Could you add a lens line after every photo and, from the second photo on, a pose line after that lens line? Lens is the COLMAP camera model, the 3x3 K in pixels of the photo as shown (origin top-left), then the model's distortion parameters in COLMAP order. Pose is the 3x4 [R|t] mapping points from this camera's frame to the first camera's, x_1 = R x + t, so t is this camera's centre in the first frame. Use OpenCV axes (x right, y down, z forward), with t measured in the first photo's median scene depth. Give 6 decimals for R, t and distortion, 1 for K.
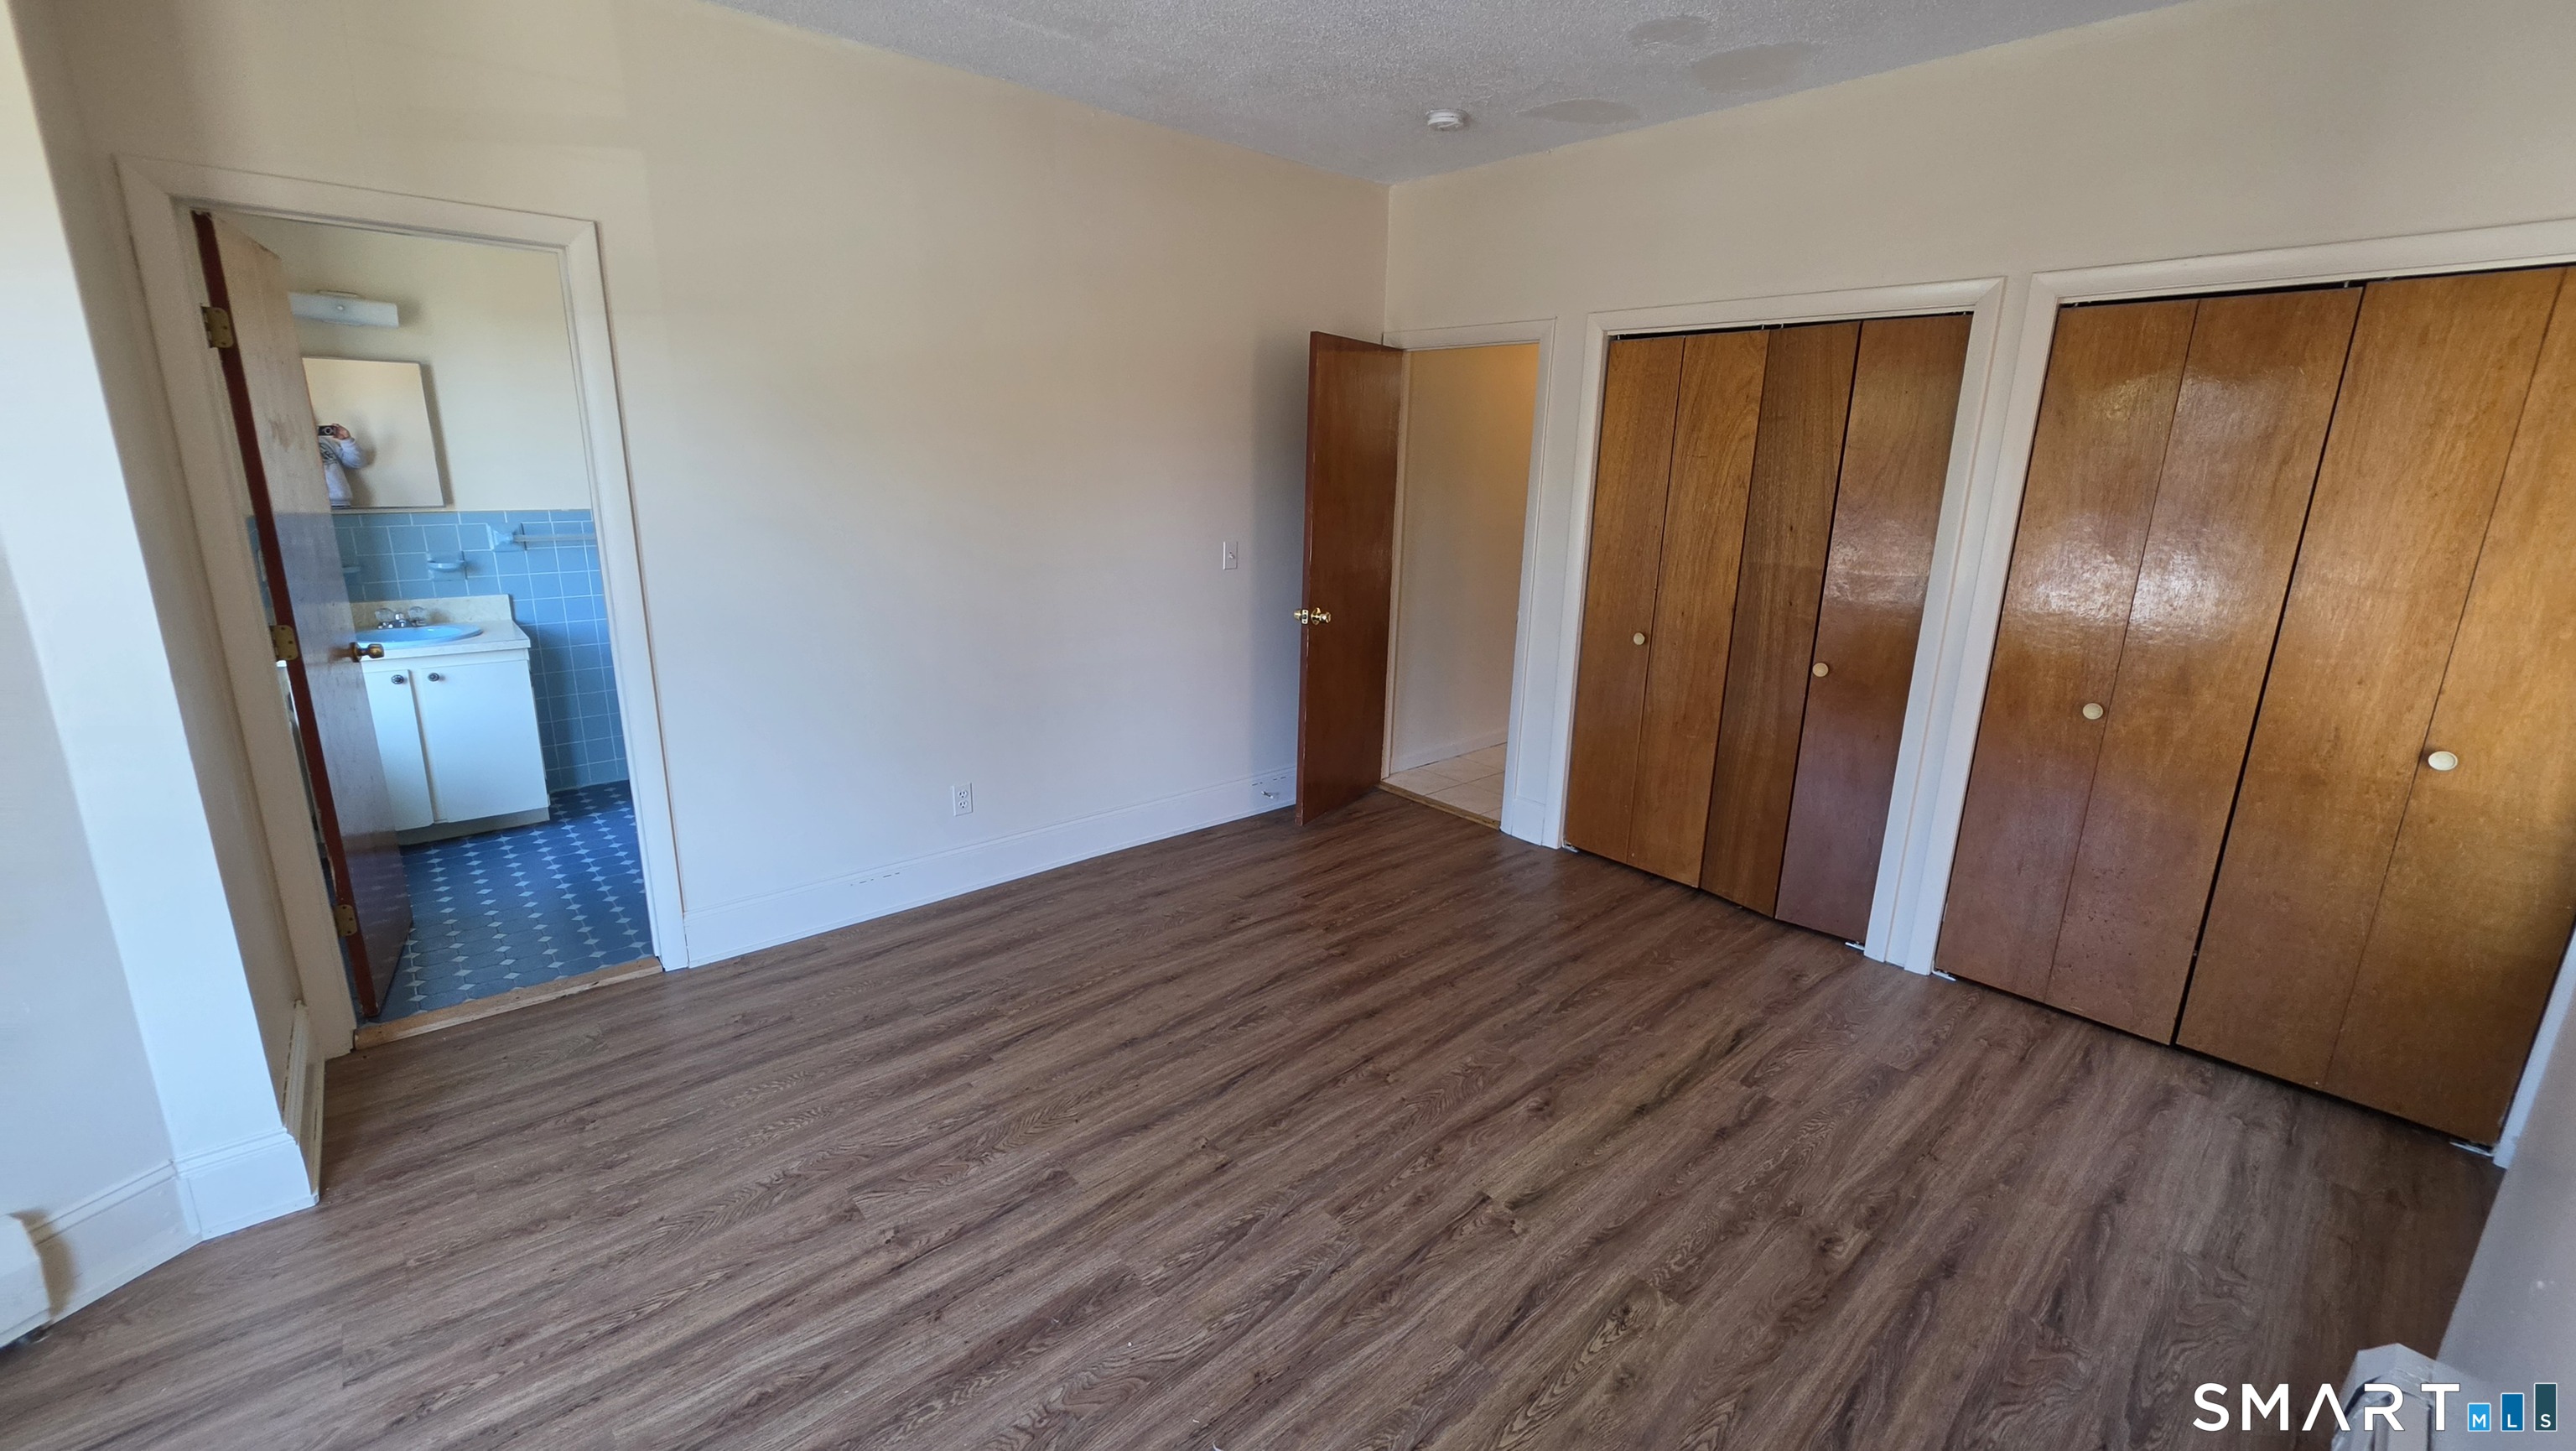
lens RADIAL K [[1031.0, 0, 1290.6], [0, 1031.0, 708.3], [0, 0, 1]] dist [-0.001018, 0.000162]
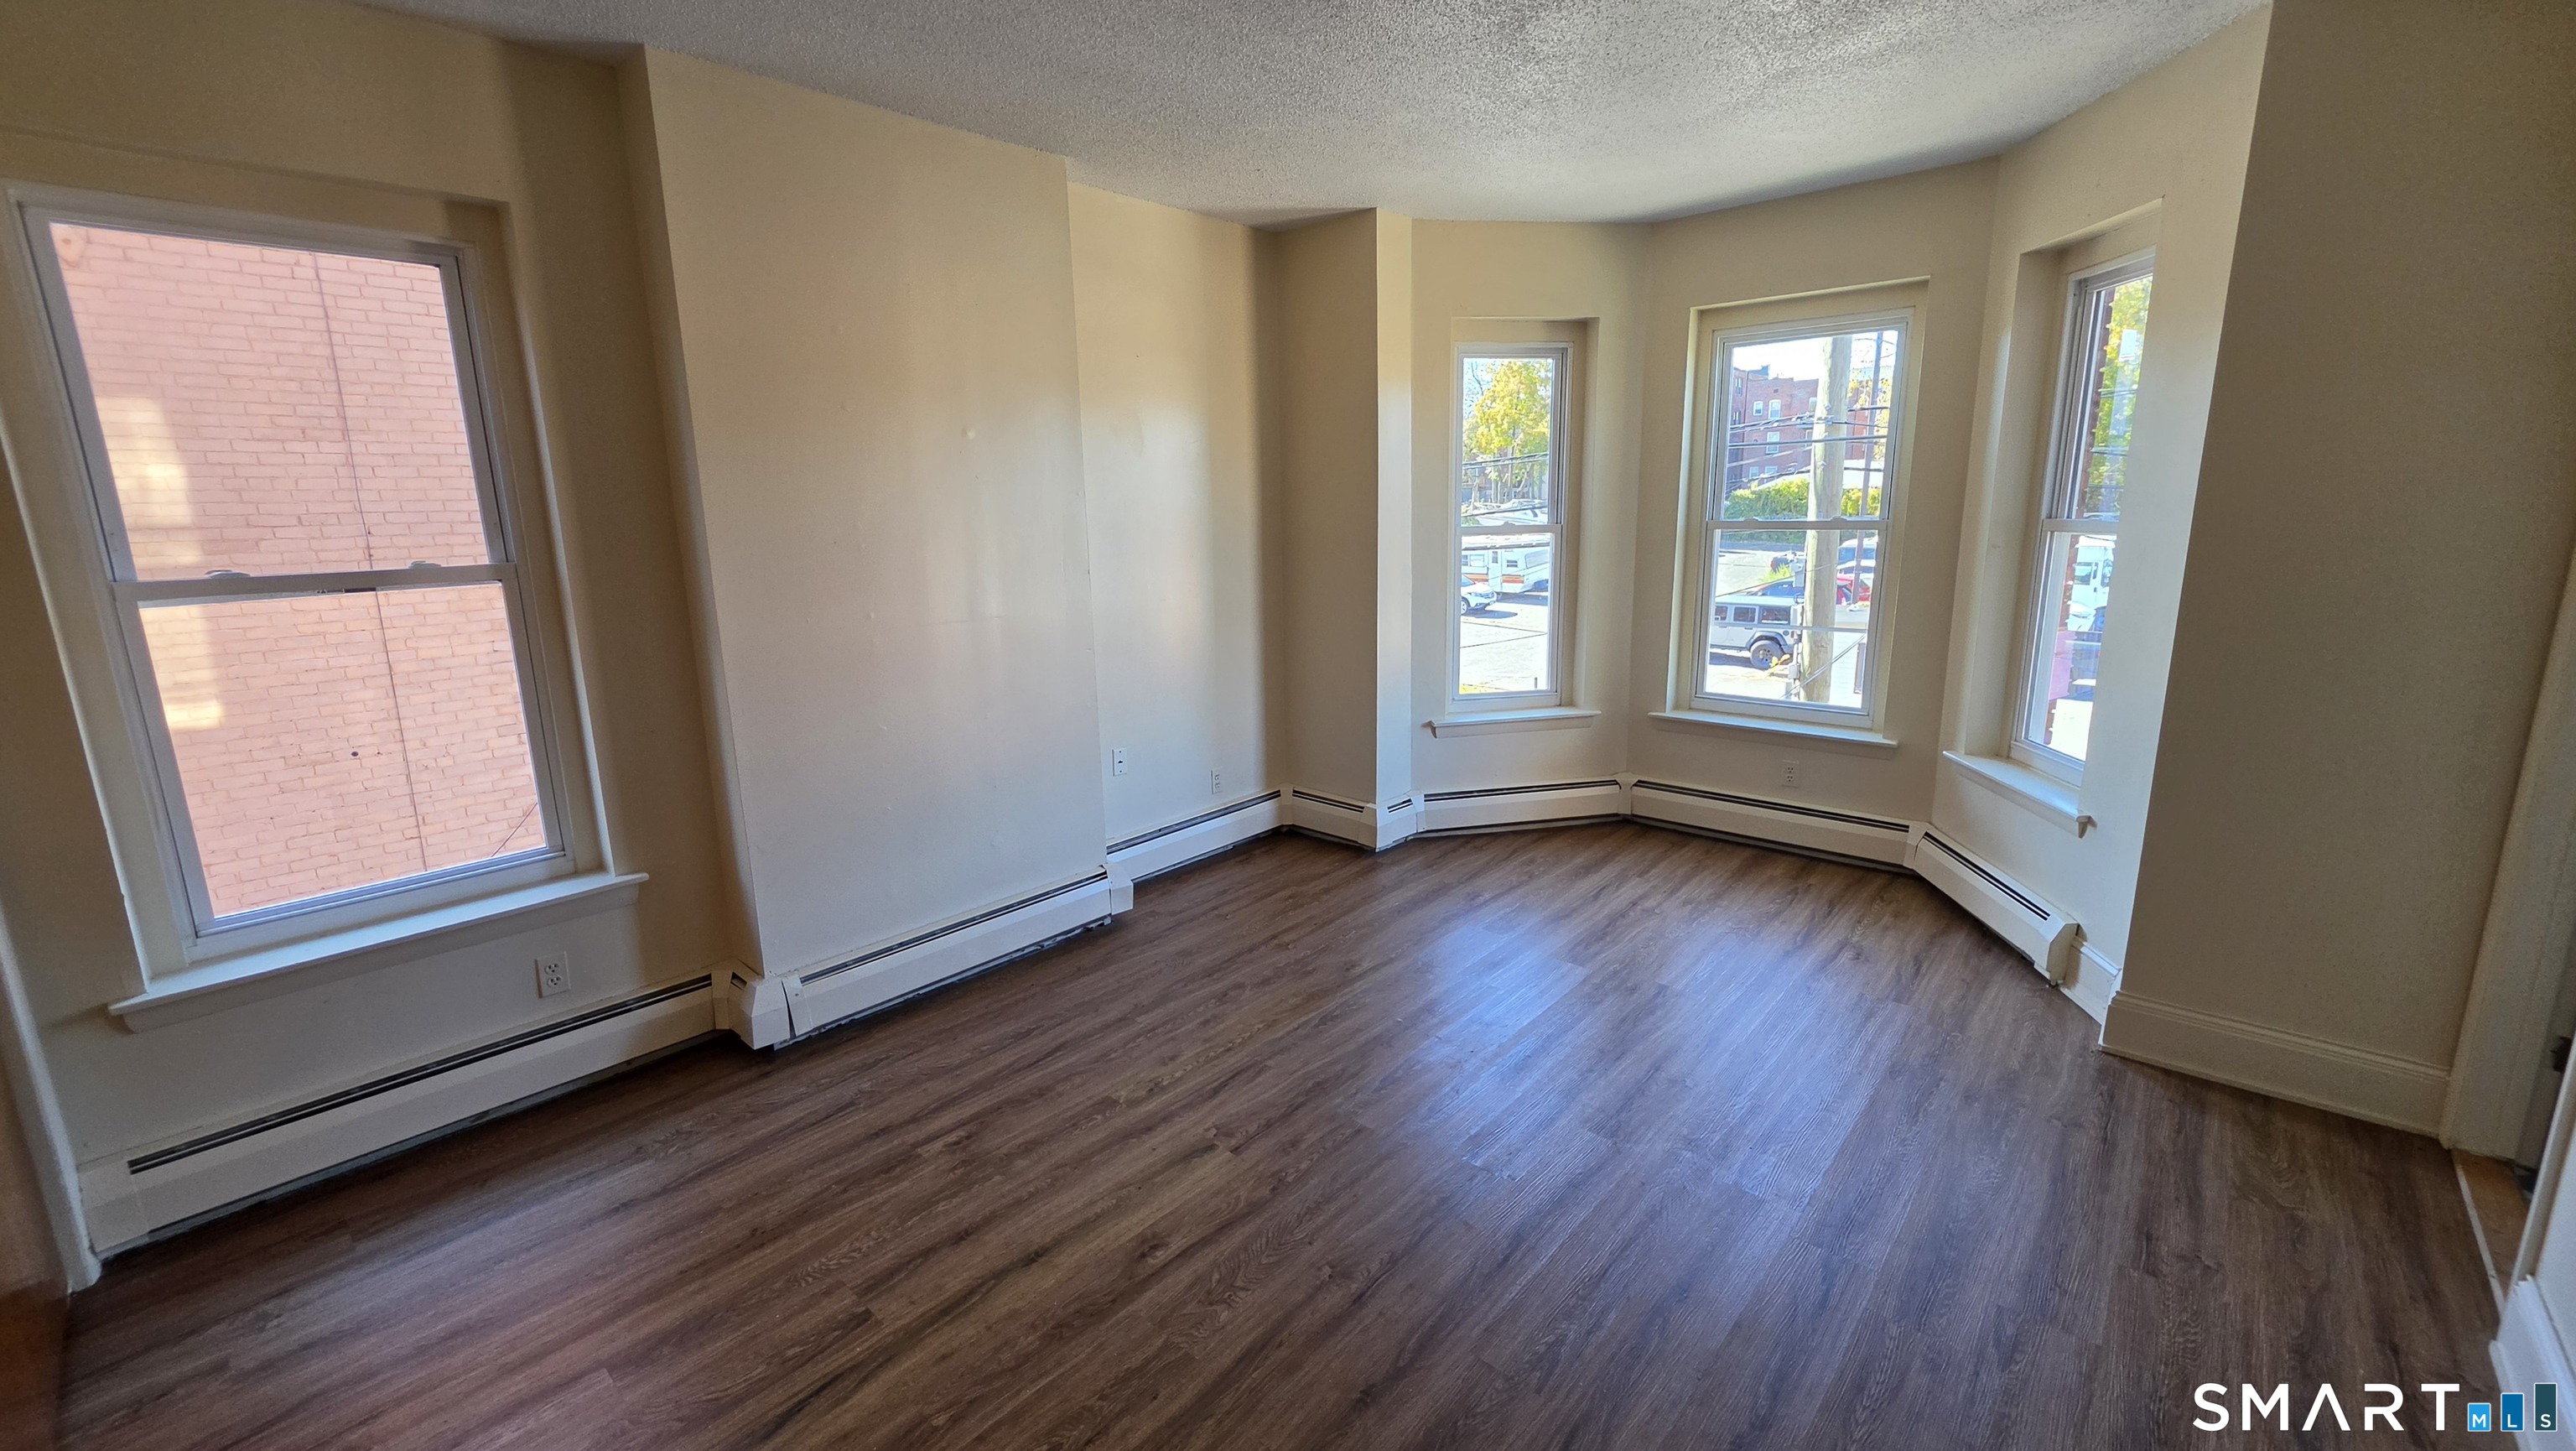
lens RADIAL K [[1031.0, 0, 1297.1], [0, 1031.0, 716.2], [0, 0, 1]] dist [-0.001018, 0.000162]
pose [[-0.993063, 0.020010, -0.115872, 0.218764], [-0.032111, 0.901812, 0.430933, -0.402684], [0.113118, 0.431664, -0.894914, 1.636798]]
